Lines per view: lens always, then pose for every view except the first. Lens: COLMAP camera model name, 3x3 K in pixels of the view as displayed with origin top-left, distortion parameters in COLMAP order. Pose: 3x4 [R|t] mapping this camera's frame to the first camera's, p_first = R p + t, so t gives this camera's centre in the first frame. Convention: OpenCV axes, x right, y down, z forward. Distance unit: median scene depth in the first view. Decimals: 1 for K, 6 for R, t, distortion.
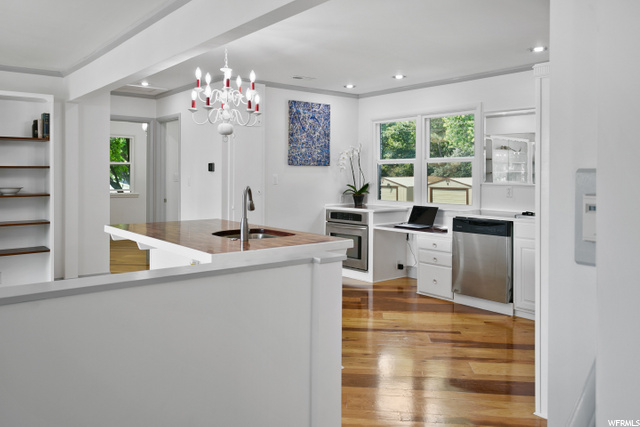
lens RADIAL K [[508.6, 0, 320.0], [0, 508.6, 213.5], [0, 0, 1]] dist [-0.005406, -0.002526]
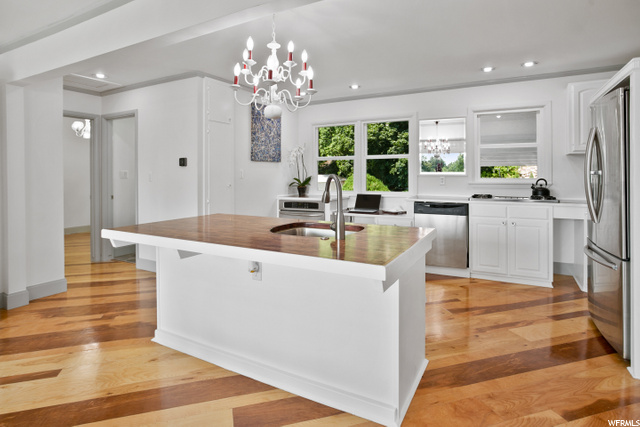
lens RADIAL K [[345.5, 0, 320.6], [0, 345.5, 192.5], [0, 0, 1]] dist [-0.053672, 0.032039]
pose [[0.924712, -0.029472, 0.379524, -0.208921], [0.038672, 0.999113, -0.016636, -0.008309], [-0.378697, 0.030061, 0.925032, 0.256989]]
